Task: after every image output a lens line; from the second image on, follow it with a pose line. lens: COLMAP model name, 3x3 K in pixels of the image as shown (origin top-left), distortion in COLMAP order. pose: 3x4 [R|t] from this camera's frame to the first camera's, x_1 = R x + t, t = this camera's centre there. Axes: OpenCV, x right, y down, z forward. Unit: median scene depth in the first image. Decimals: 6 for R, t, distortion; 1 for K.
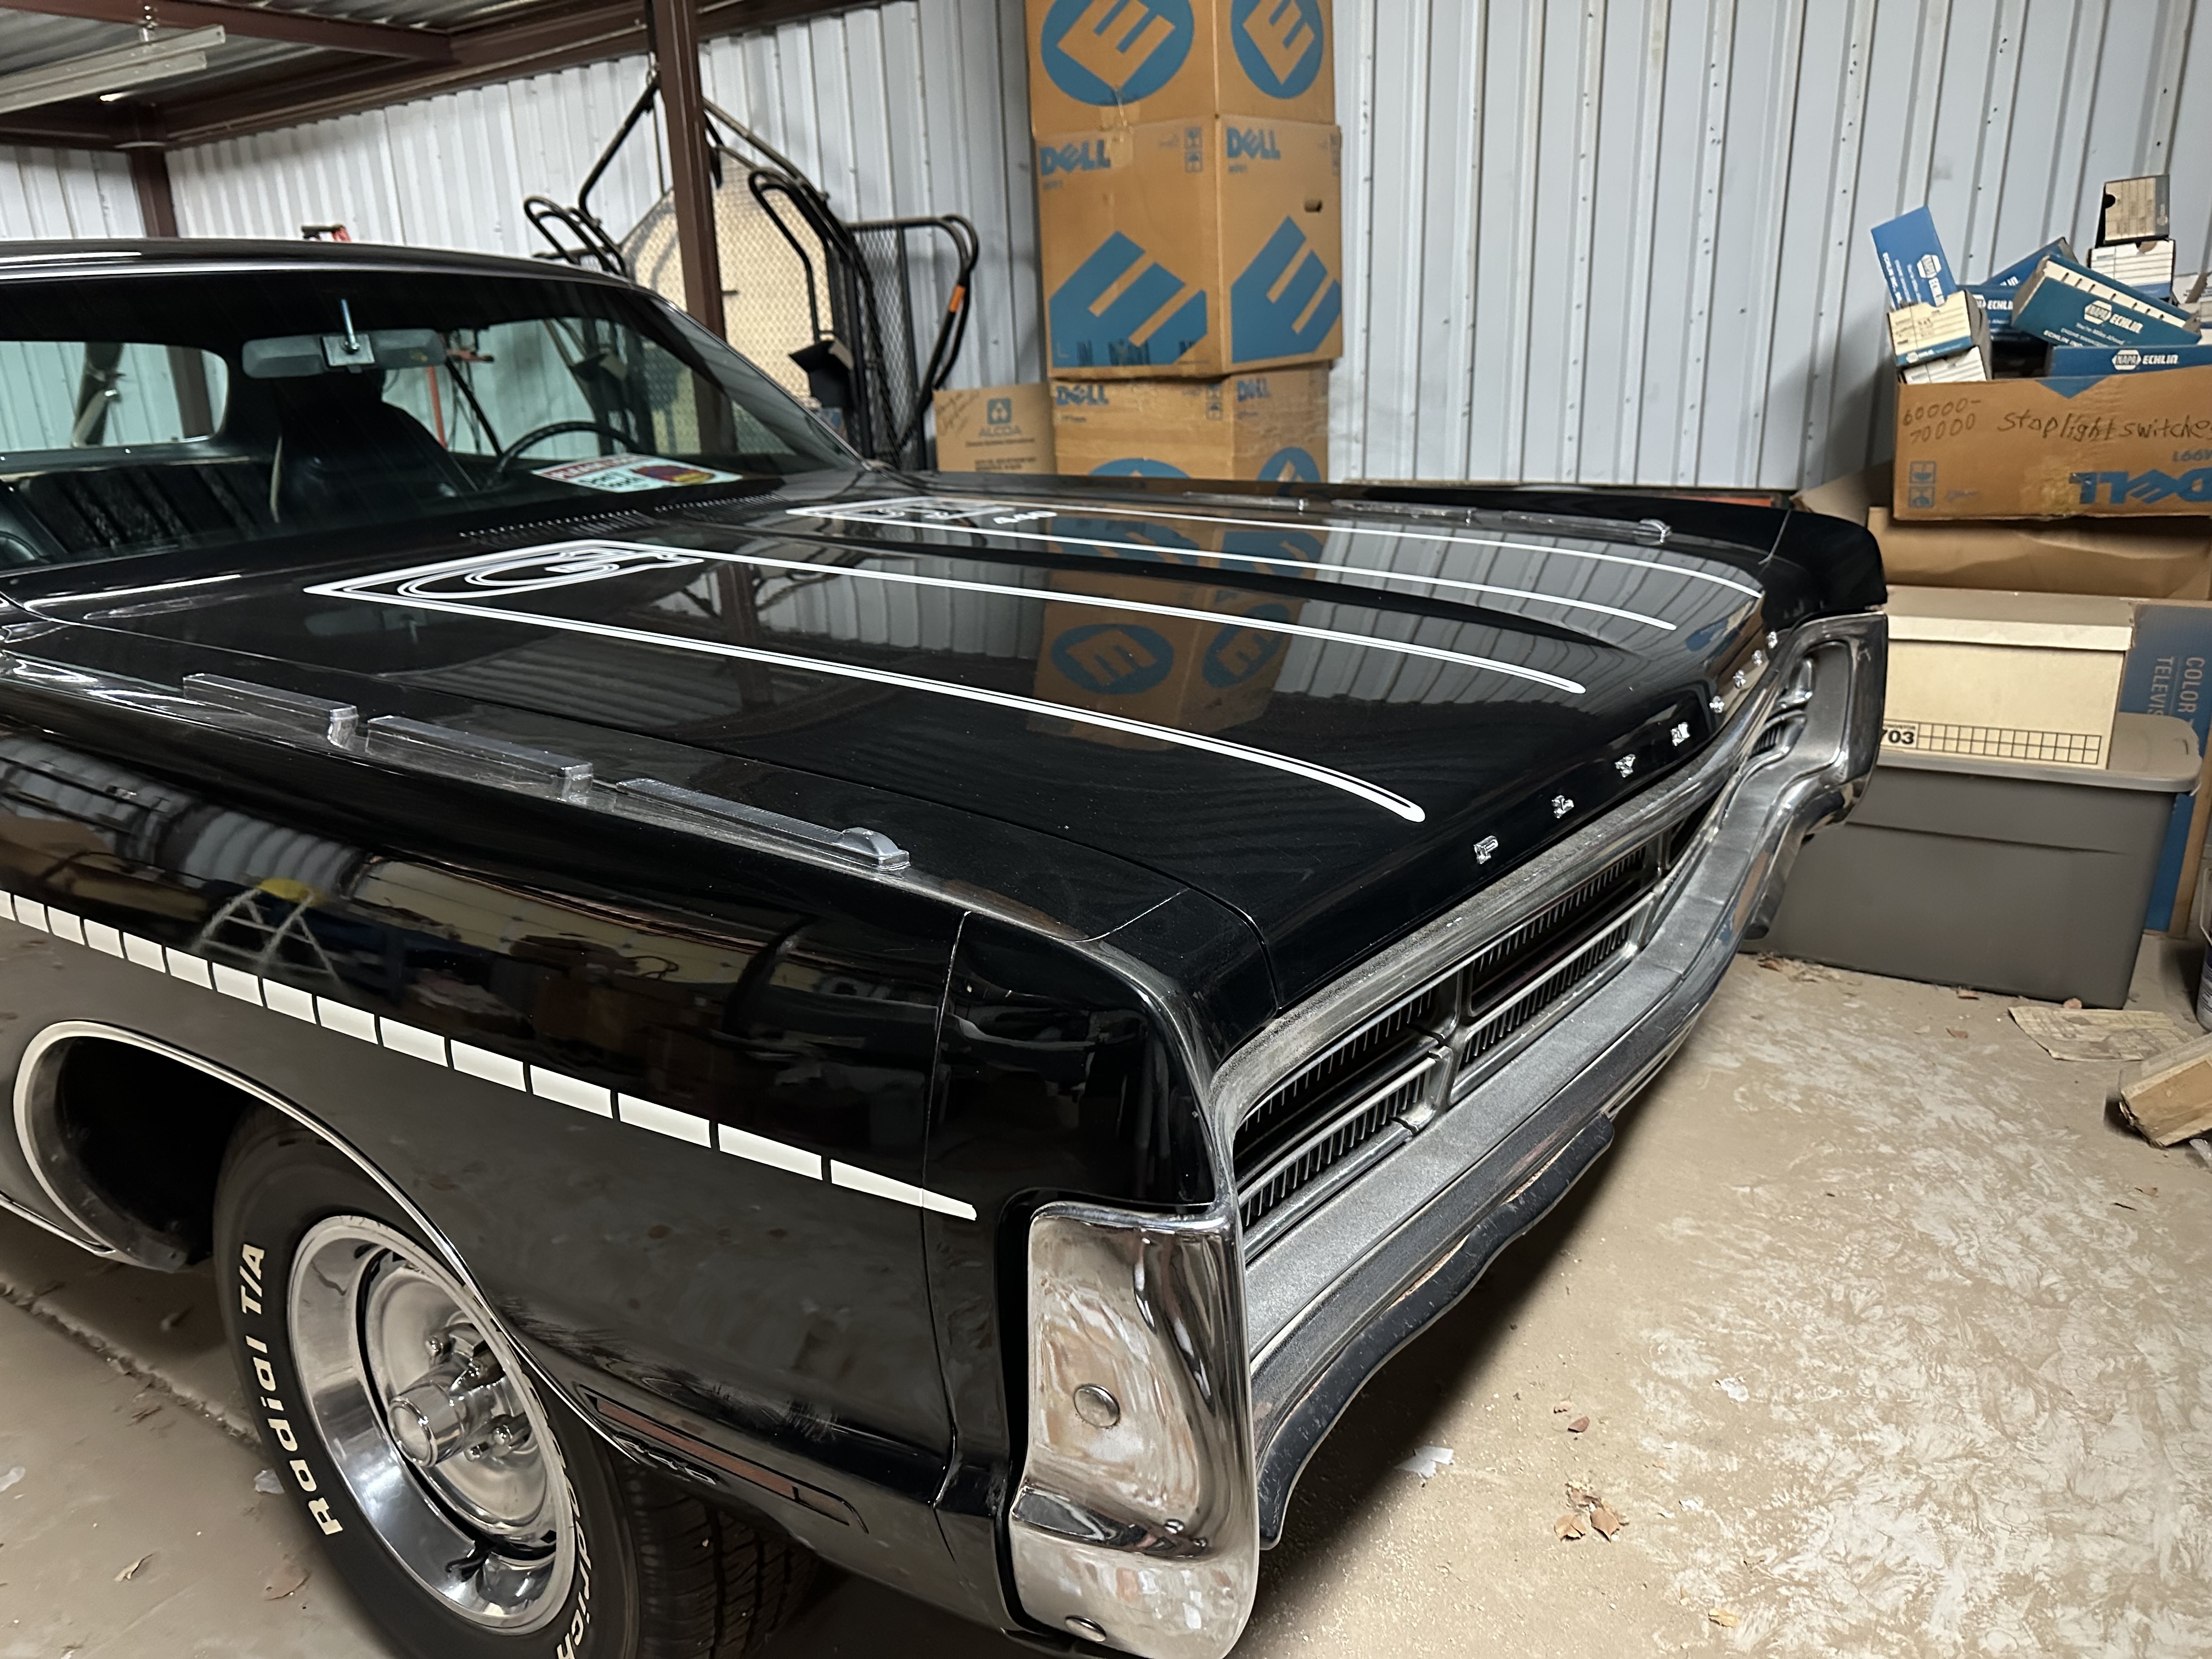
lens RADIAL K [[1577.4, 0, 1106.0], [0, 1577.4, 829.5], [0, 0, 1]] dist [0.003914, -0.008429]
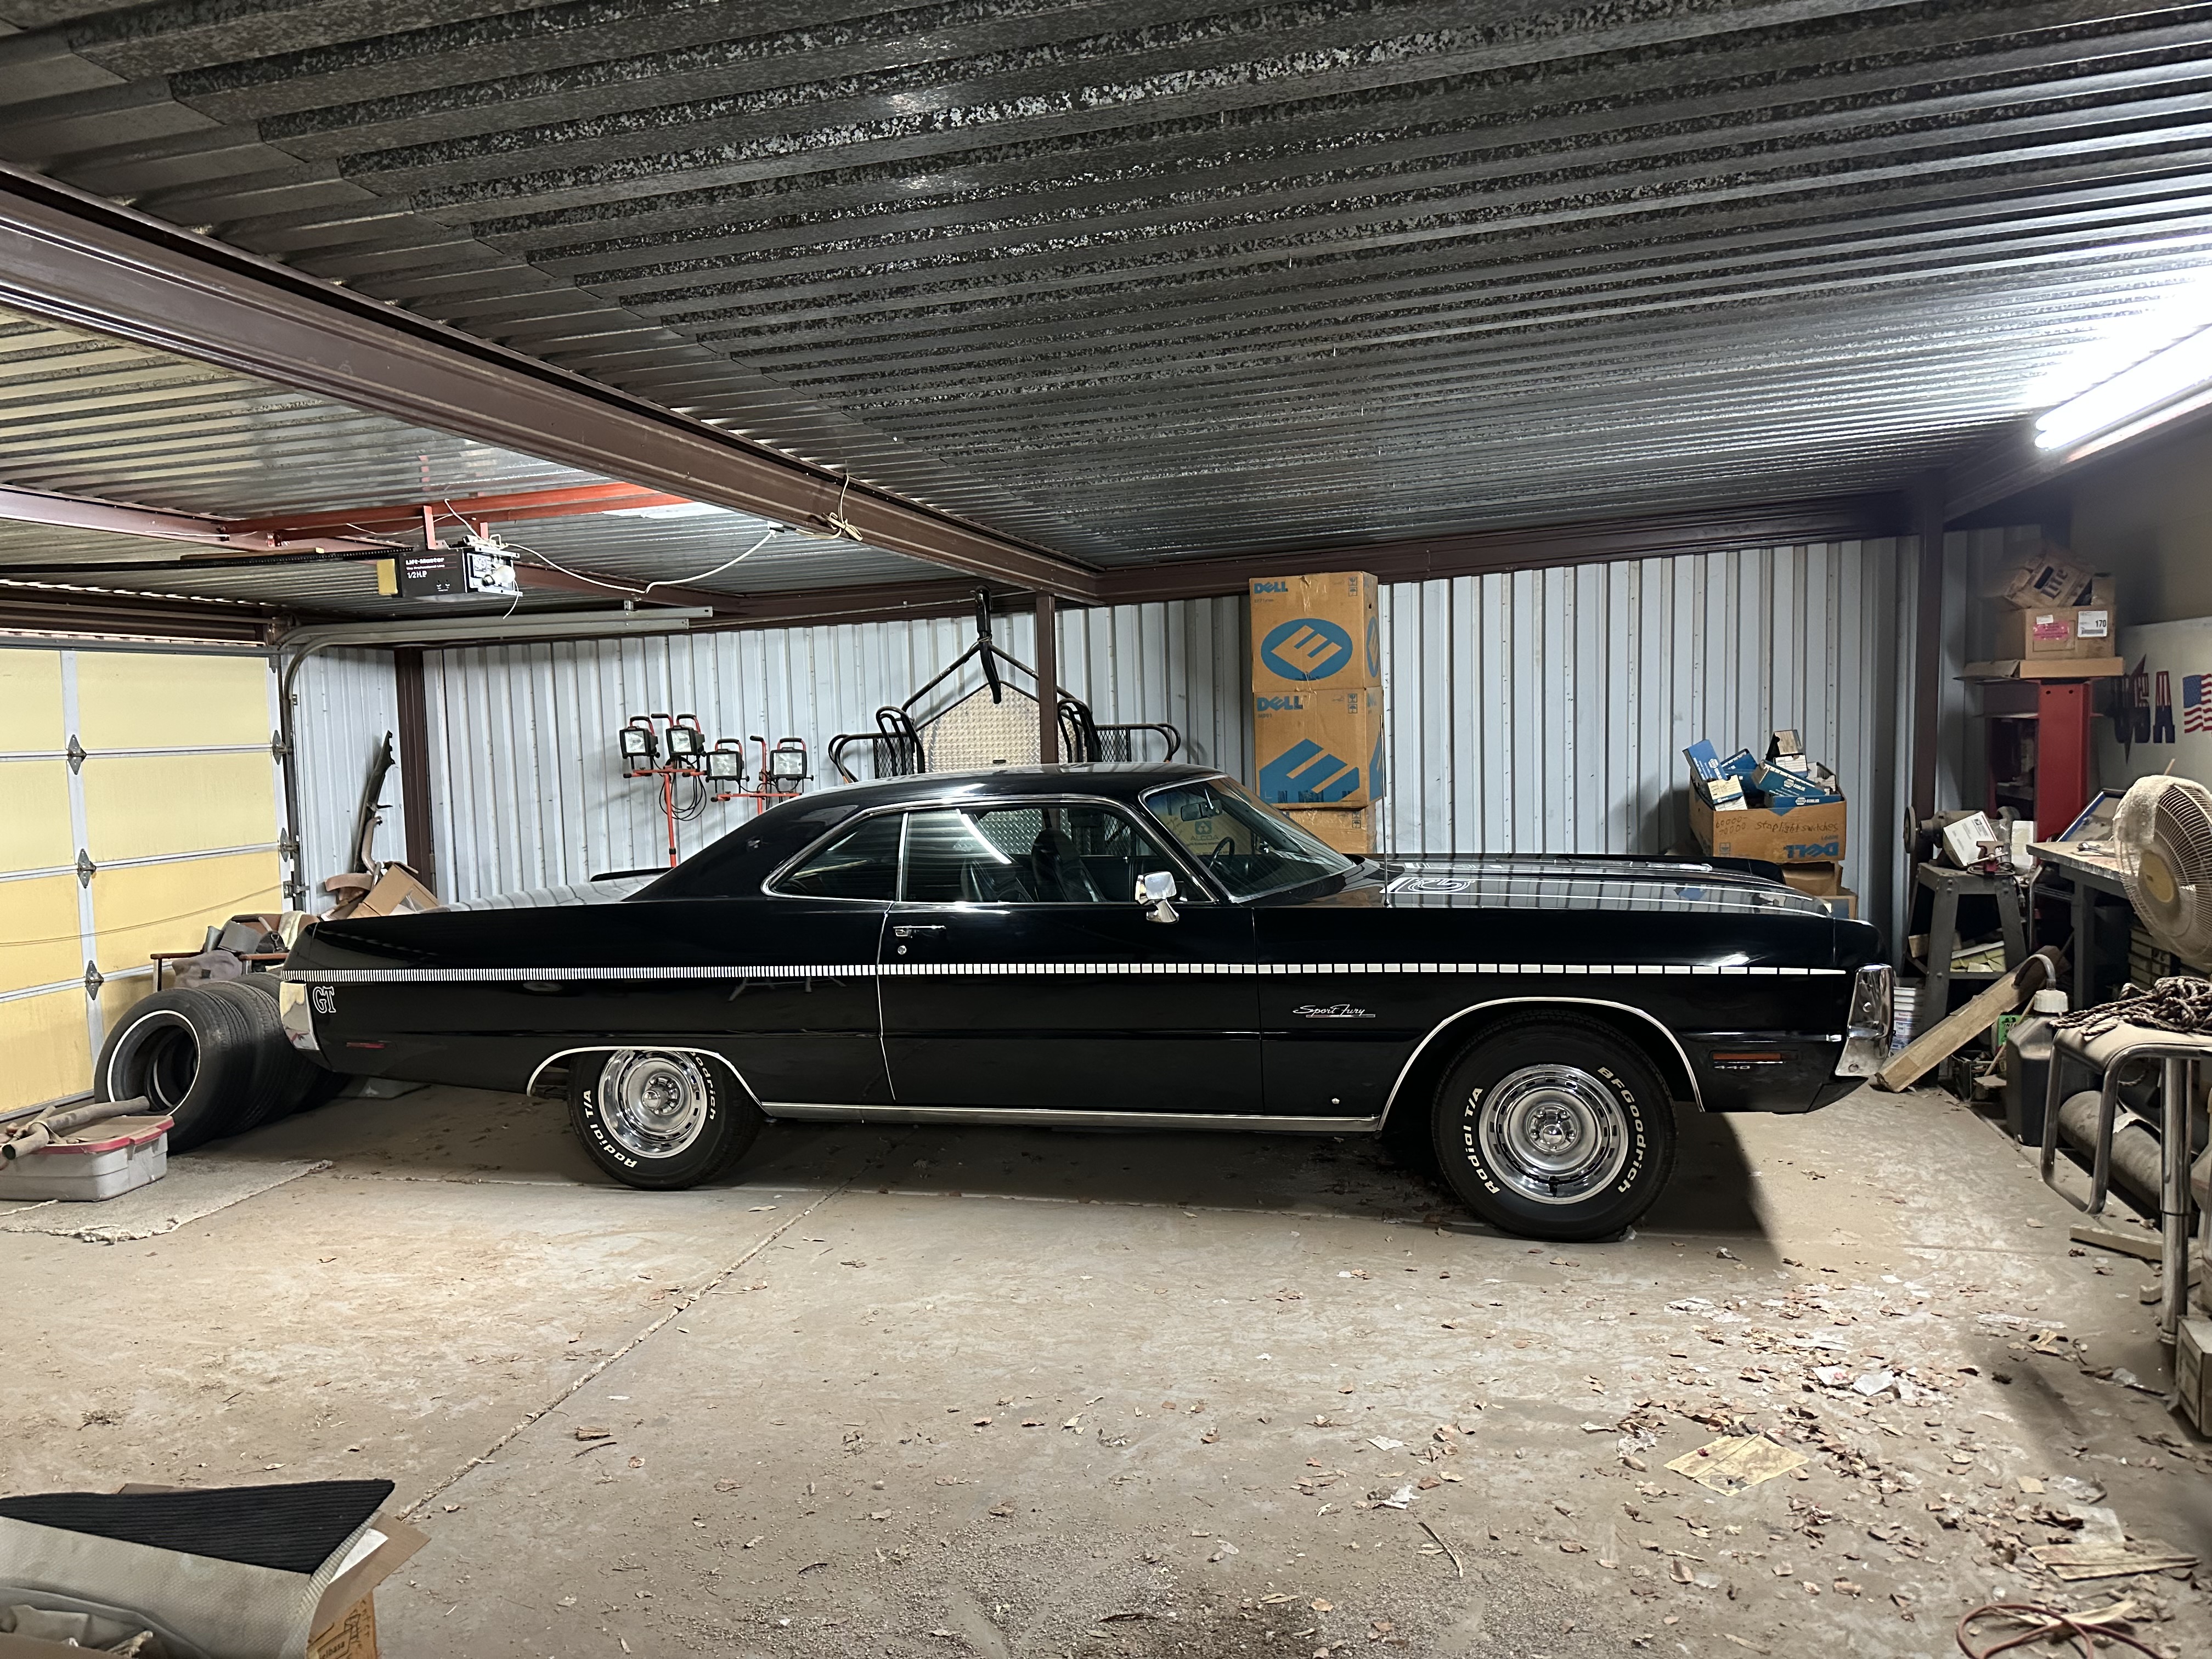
lens RADIAL K [[1511.3, 0, 974.4], [0, 1511.3, 837.2], [0, 0, 1]] dist [0.002346, -0.065799]
pose [[0.970058, -0.016032, 0.242345, -1.356726], [0.074986, 0.968840, -0.236063, 0.250931], [-0.231009, 0.247167, 0.941033, -1.046510]]
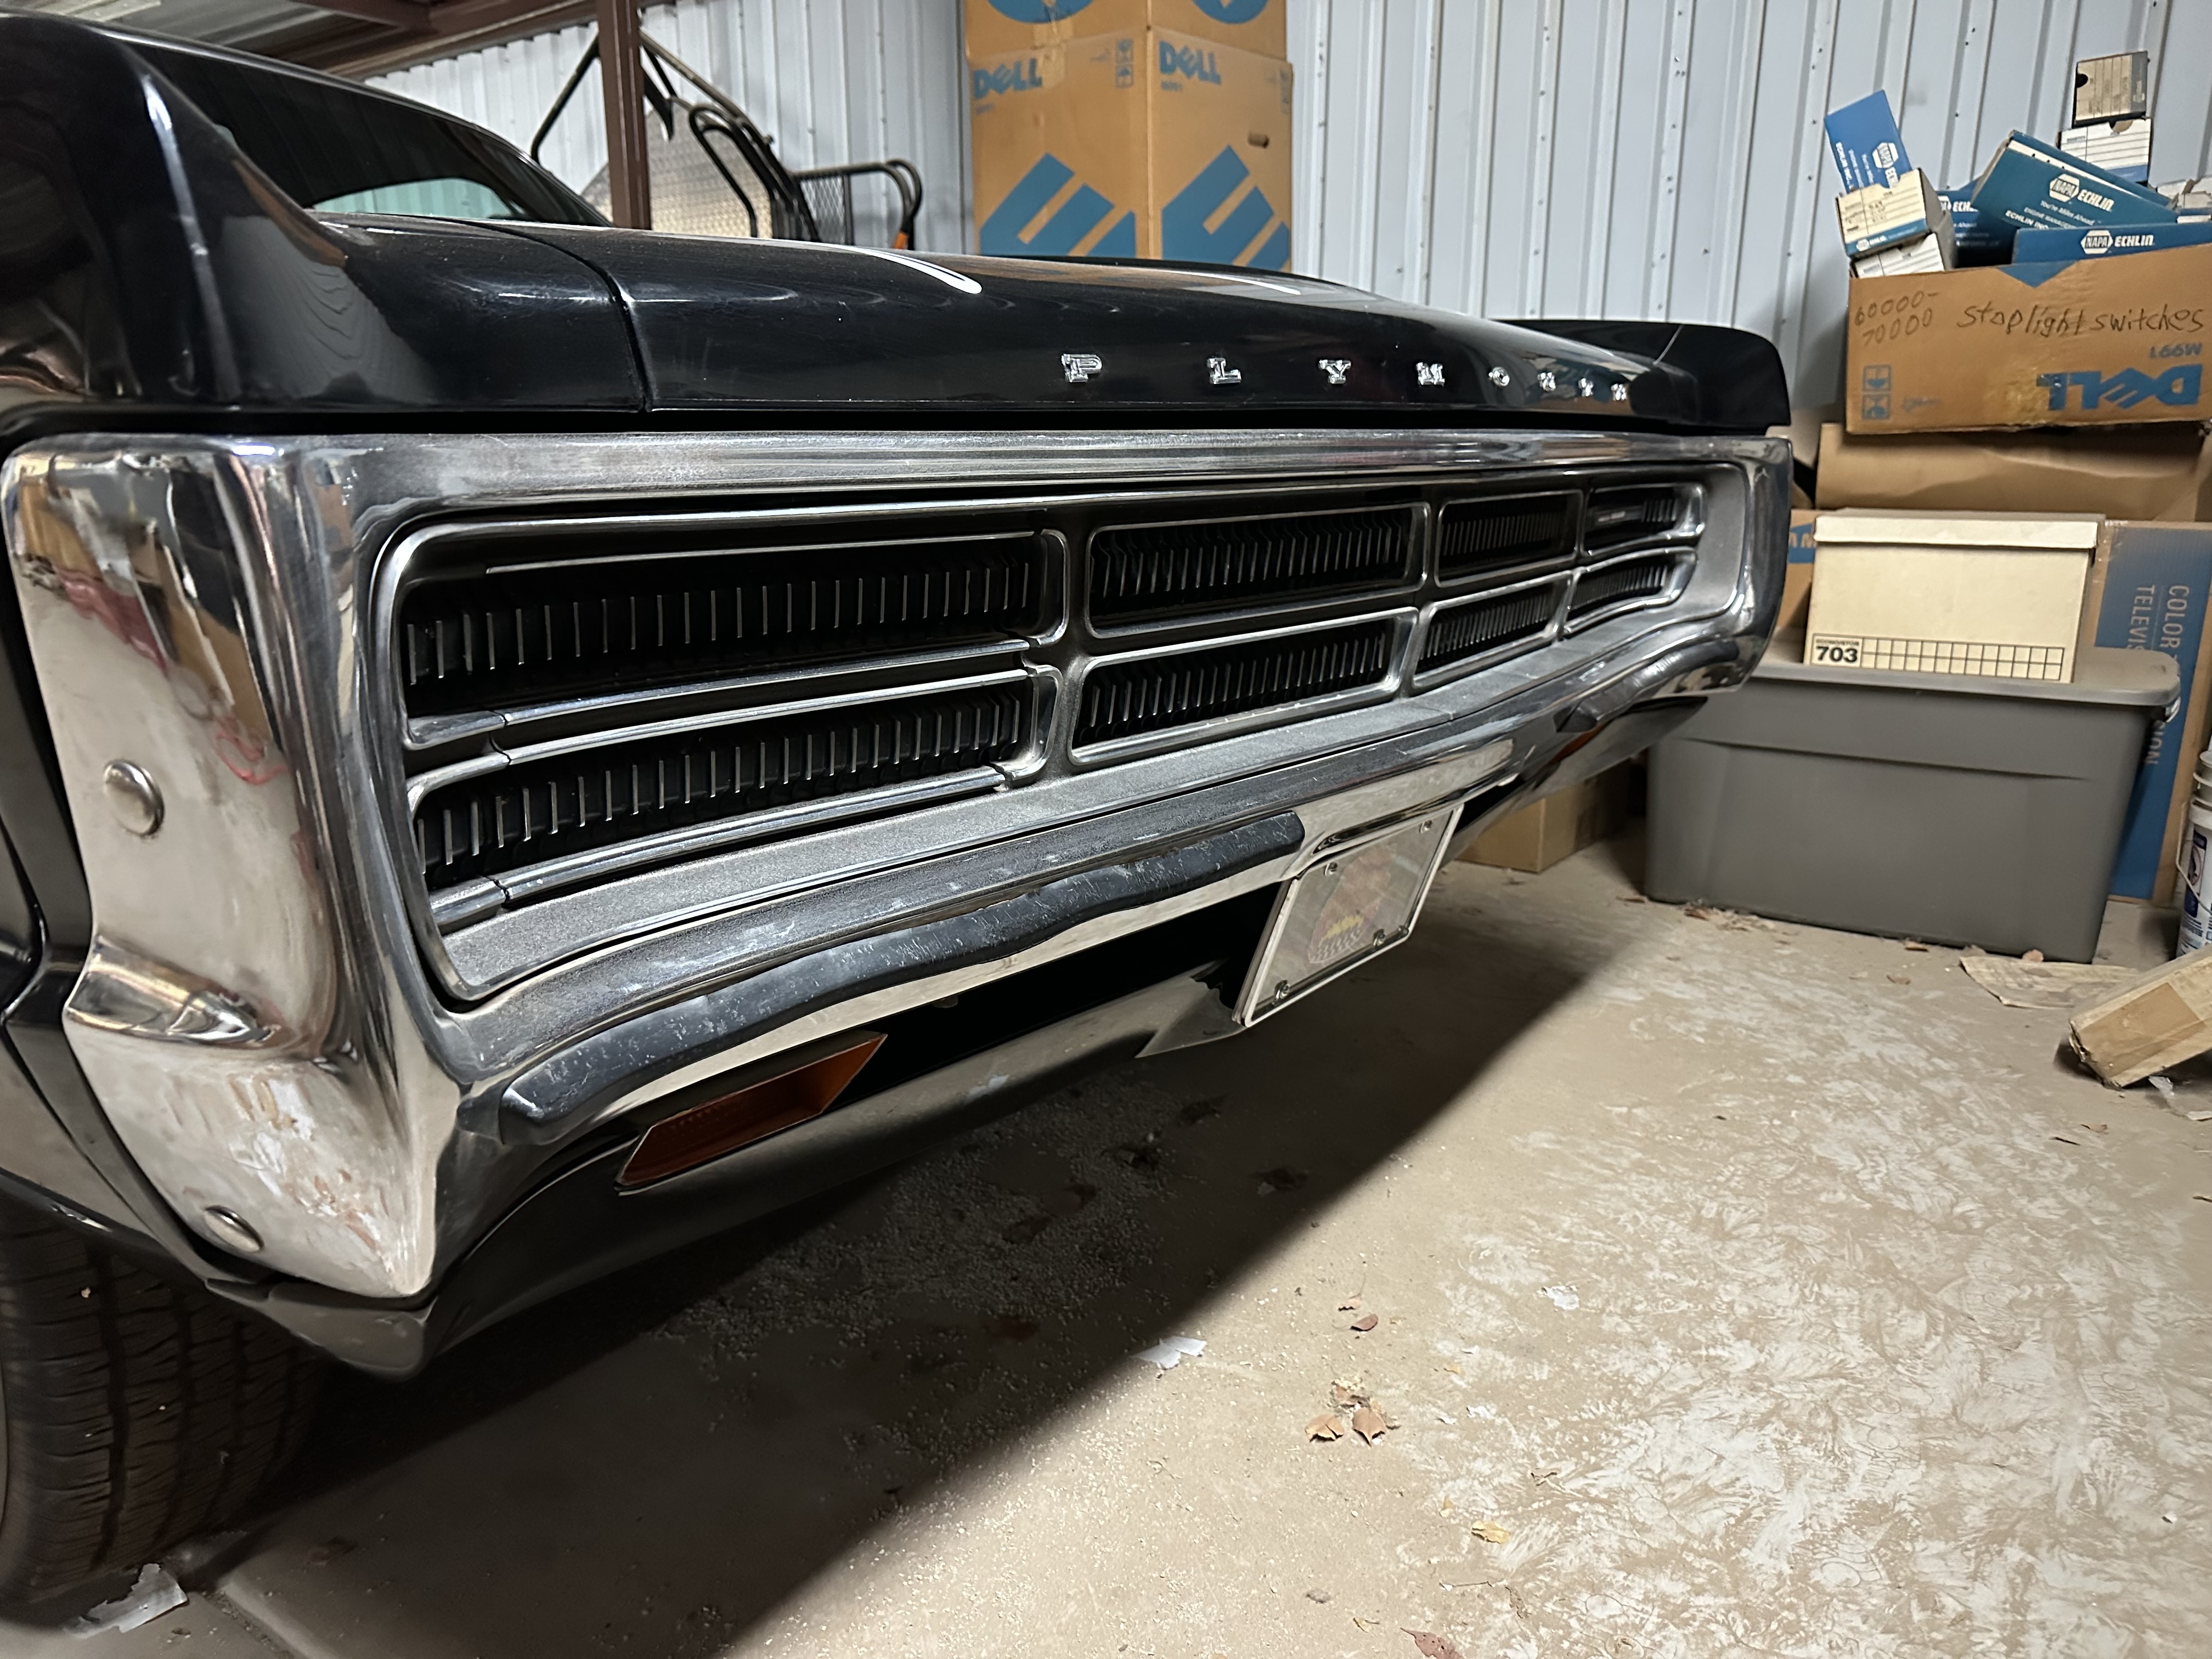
lens RADIAL K [[1577.4, 0, 1106.0], [0, 1577.4, 829.5], [0, 0, 1]] dist [0.003914, -0.008429]
pose [[0.998887, 0.040172, -0.024703, 0.129810], [-0.041561, 0.997418, -0.058560, 0.128877], [0.022286, 0.059521, 0.997978, 0.118192]]
